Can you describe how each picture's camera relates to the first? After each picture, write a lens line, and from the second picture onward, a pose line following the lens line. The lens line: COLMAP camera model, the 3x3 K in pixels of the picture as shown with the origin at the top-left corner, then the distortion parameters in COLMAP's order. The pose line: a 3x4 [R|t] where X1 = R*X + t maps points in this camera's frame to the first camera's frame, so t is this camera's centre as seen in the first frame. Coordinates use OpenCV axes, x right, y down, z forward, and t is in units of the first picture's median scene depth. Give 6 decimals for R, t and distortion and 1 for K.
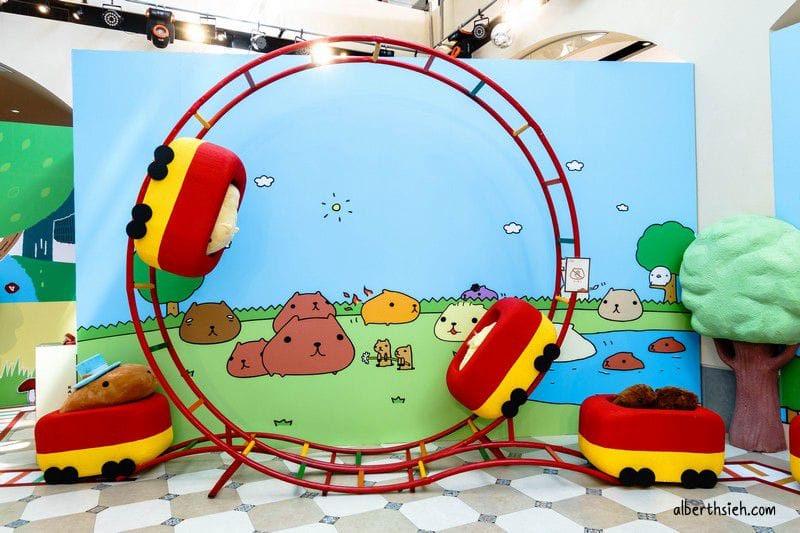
lens RADIAL K [[556.7, 0, 400.8], [0, 556.7, 265.0], [0, 0, 1]] dist [0.006072, -0.003351]
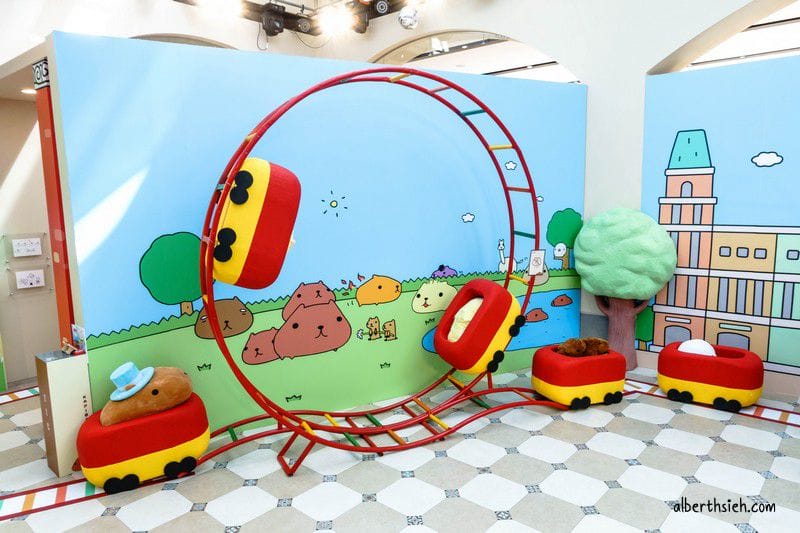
lens RADIAL K [[556.7, 0, 398.9], [0, 556.7, 268.6], [0, 0, 1]] dist [0.006072, -0.003351]
pose [[0.918162, -0.057392, 0.392026, -0.470882], [-0.003870, 0.988107, 0.153721, -0.158787], [-0.396186, -0.142658, 0.907020, -0.070493]]
